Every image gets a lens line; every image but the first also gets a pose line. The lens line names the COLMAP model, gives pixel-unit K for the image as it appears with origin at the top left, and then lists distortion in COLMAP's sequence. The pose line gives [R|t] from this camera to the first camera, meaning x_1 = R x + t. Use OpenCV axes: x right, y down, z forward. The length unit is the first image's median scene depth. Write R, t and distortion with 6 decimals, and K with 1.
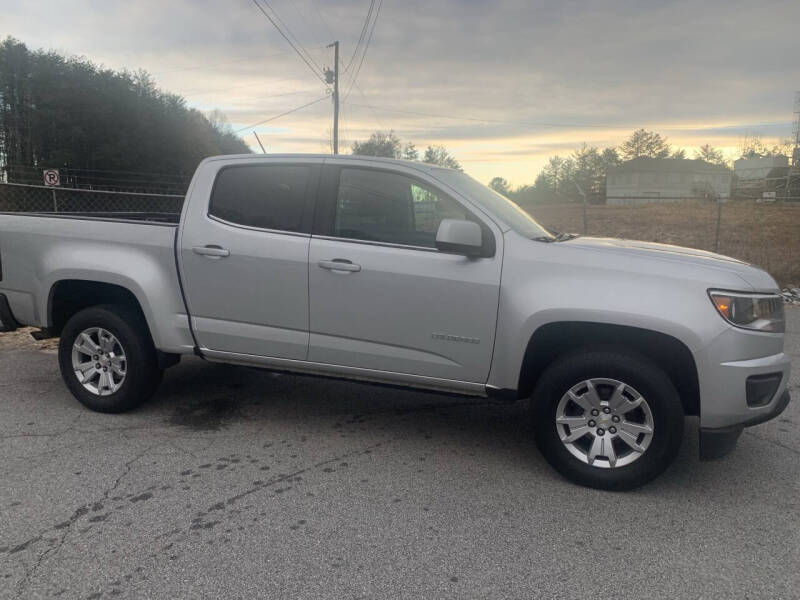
lens RADIAL K [[611.9, 0, 398.4], [0, 611.9, 304.3], [0, 0, 1]] dist [0.031278, -0.039016]
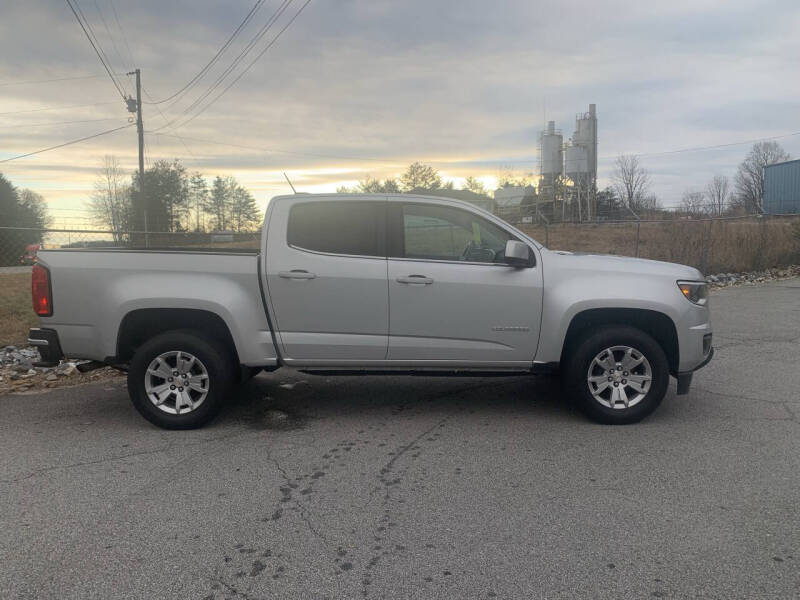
lens RADIAL K [[611.9, 0, 392.9], [0, 611.9, 300.0], [0, 0, 1]] dist [0.031278, -0.039016]
pose [[0.942580, -0.060250, 0.328502, -0.499886], [0.077450, 0.996213, -0.039517, 0.021599], [-0.324877, 0.062691, 0.943676, -0.160884]]
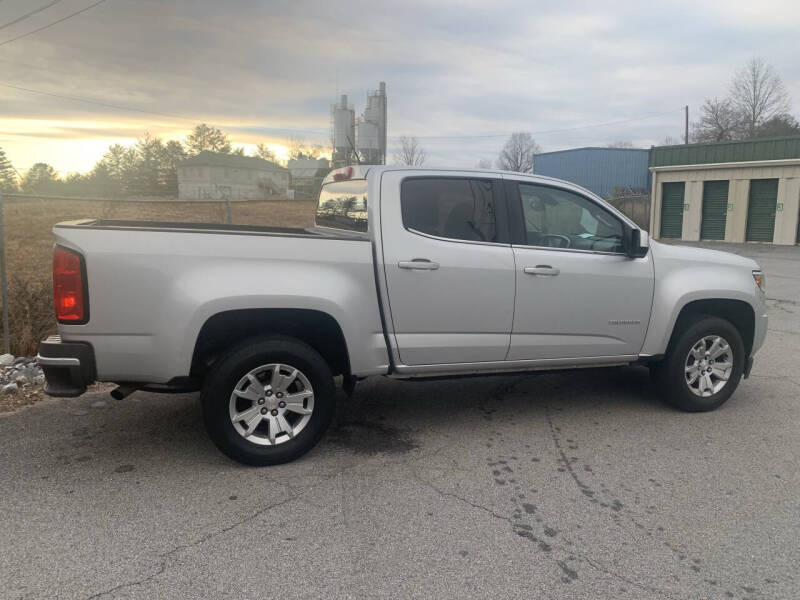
lens RADIAL K [[611.9, 0, 401.4], [0, 611.9, 307.3], [0, 0, 1]] dist [0.031278, -0.039016]
pose [[0.763206, -0.097818, 0.638709, -0.915501], [0.087017, 0.995030, 0.048411, -0.065823], [-0.640270, 0.018631, 0.767924, 0.263867]]
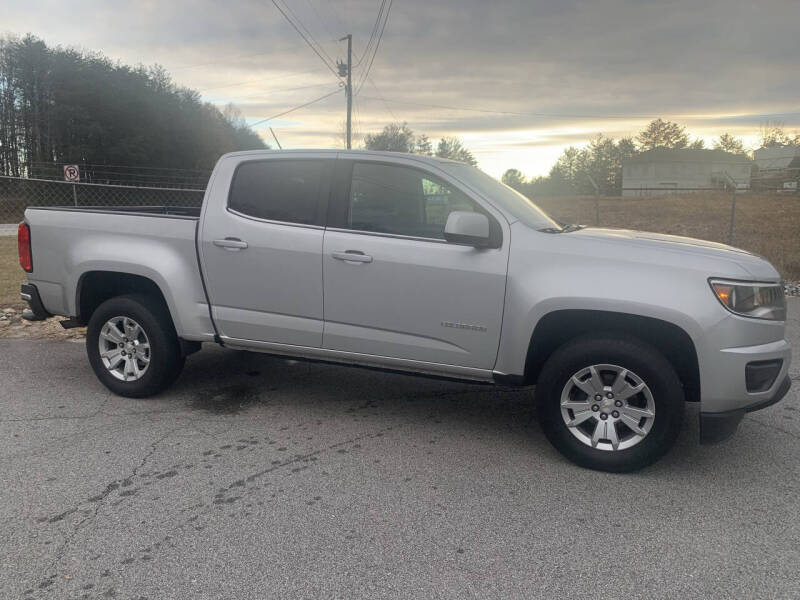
lens RADIAL K [[611.9, 0, 392.1], [0, 611.9, 304.7], [0, 0, 1]] dist [0.031278, -0.039016]
pose [[0.999490, -0.000304, -0.031937, 0.004131], [0.000692, 0.999926, 0.012141, 0.005305], [0.031931, -0.012157, 0.999416, -0.036352]]
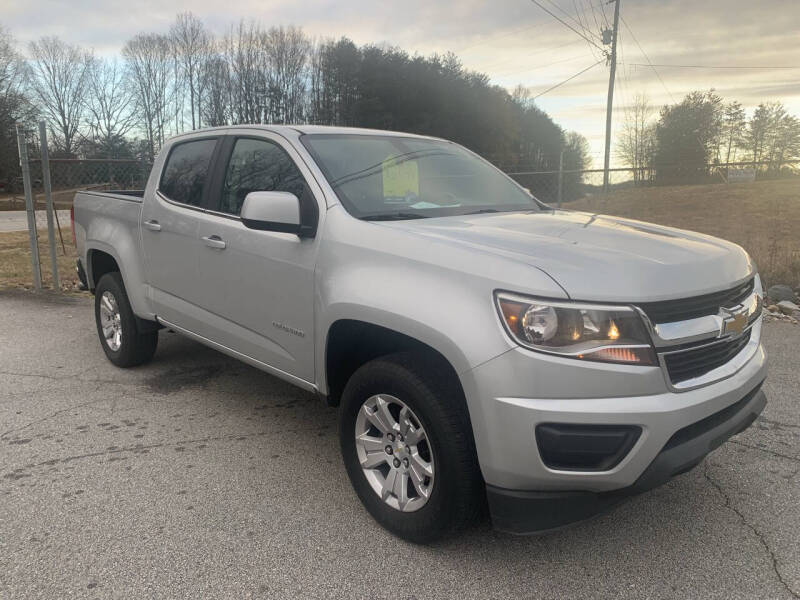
lens RADIAL K [[611.9, 0, 396.8], [0, 611.9, 303.9], [0, 0, 1]] dist [0.031278, -0.039016]
pose [[0.882694, 0.073928, -0.464096, 0.542457], [-0.055404, 0.997033, 0.053446, -0.029780], [0.466671, -0.021464, 0.884171, 0.247208]]
